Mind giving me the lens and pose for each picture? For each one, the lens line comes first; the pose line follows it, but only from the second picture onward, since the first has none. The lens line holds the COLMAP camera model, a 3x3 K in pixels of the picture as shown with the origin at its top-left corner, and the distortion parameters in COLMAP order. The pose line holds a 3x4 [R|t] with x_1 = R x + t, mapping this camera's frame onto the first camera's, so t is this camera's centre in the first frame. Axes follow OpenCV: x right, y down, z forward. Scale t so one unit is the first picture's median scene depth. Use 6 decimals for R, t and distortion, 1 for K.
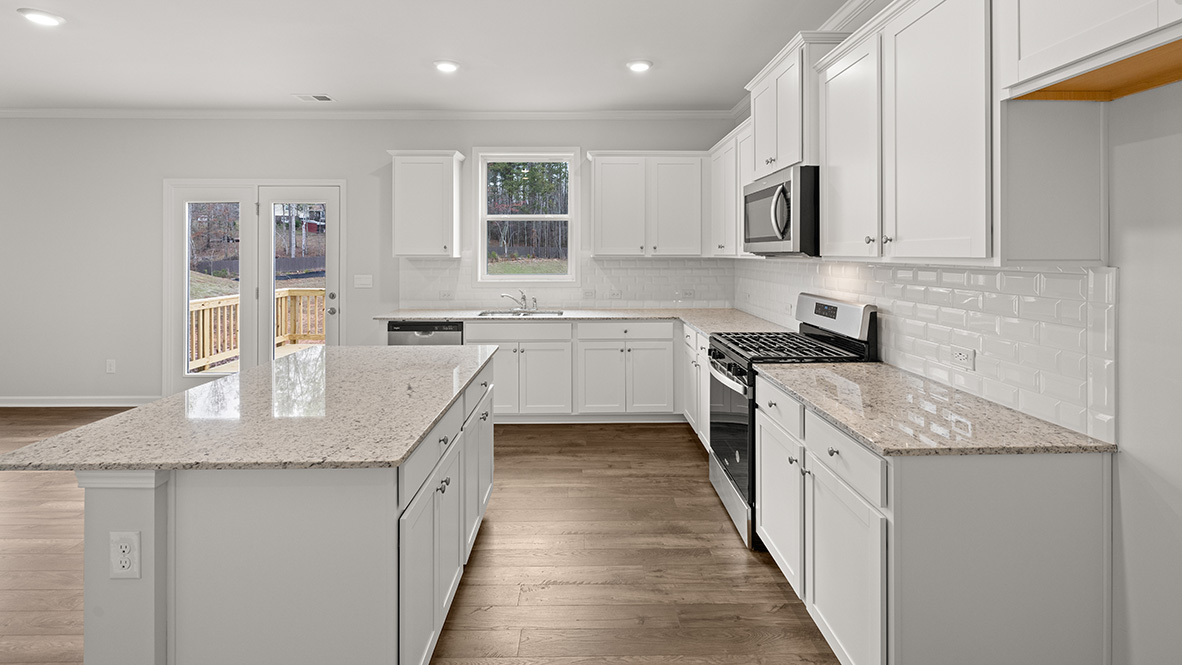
lens RADIAL K [[519.7, 0, 582.9], [0, 519.7, 256.3], [0, 0, 1]] dist [-0.000594, 0.000057]
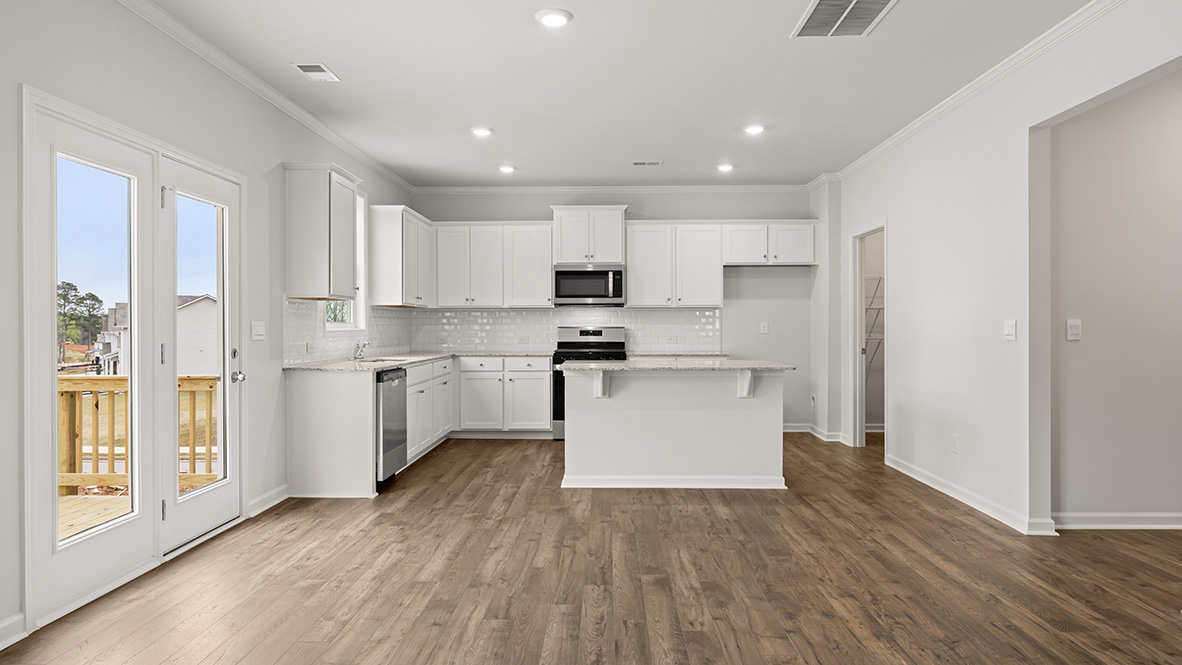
lens RADIAL K [[709.7, 0, 588.6], [0, 709.7, 319.4], [0, 0, 1]] dist [0.008568, -0.001134]
pose [[0.045458, 0.009861, 0.998918, -1.424511], [0.006227, 0.999929, -0.010154, 0.048732], [-0.998947, 0.006682, 0.045394, 0.554978]]
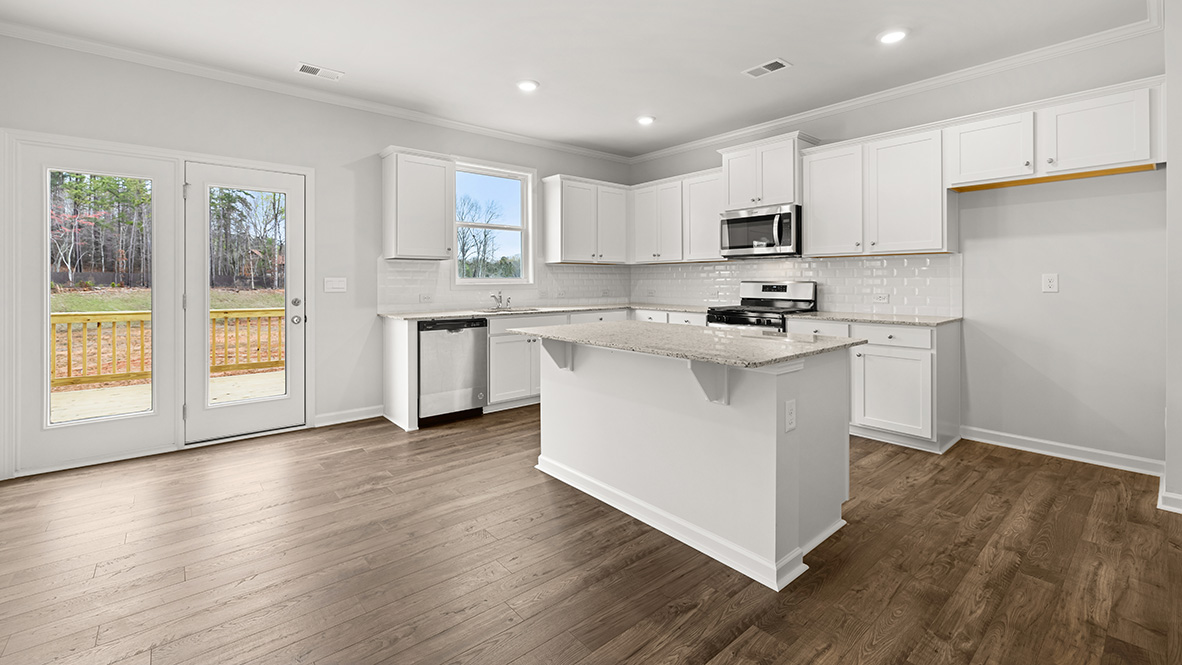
lens RADIAL K [[492.7, 0, 588.4], [0, 492.7, 280.9], [0, 0, 1]] dist [-0.003436, -0.000386]
pose [[0.774105, -0.002661, 0.633052, -0.661600], [0.006574, 0.999971, -0.003836, 0.050331], [-0.633023, 0.007131, 0.774100, 0.071635]]
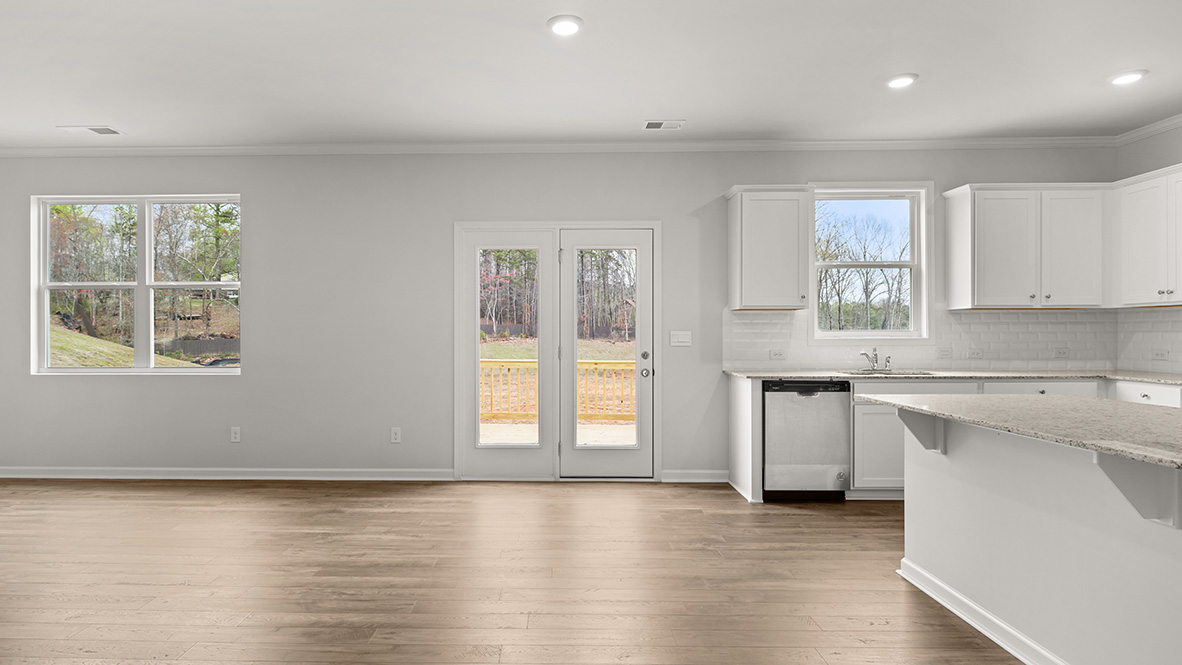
lens RADIAL K [[619.1, 0, 548.9], [0, 619.1, 334.0], [0, 0, 1]] dist [-0.006233, -0.000780]
pose [[0.999207, -0.002225, -0.039761, -0.639643], [0.002065, 0.999990, -0.004076, 0.047231], [0.039770, 0.003991, 0.999201, -0.042214]]
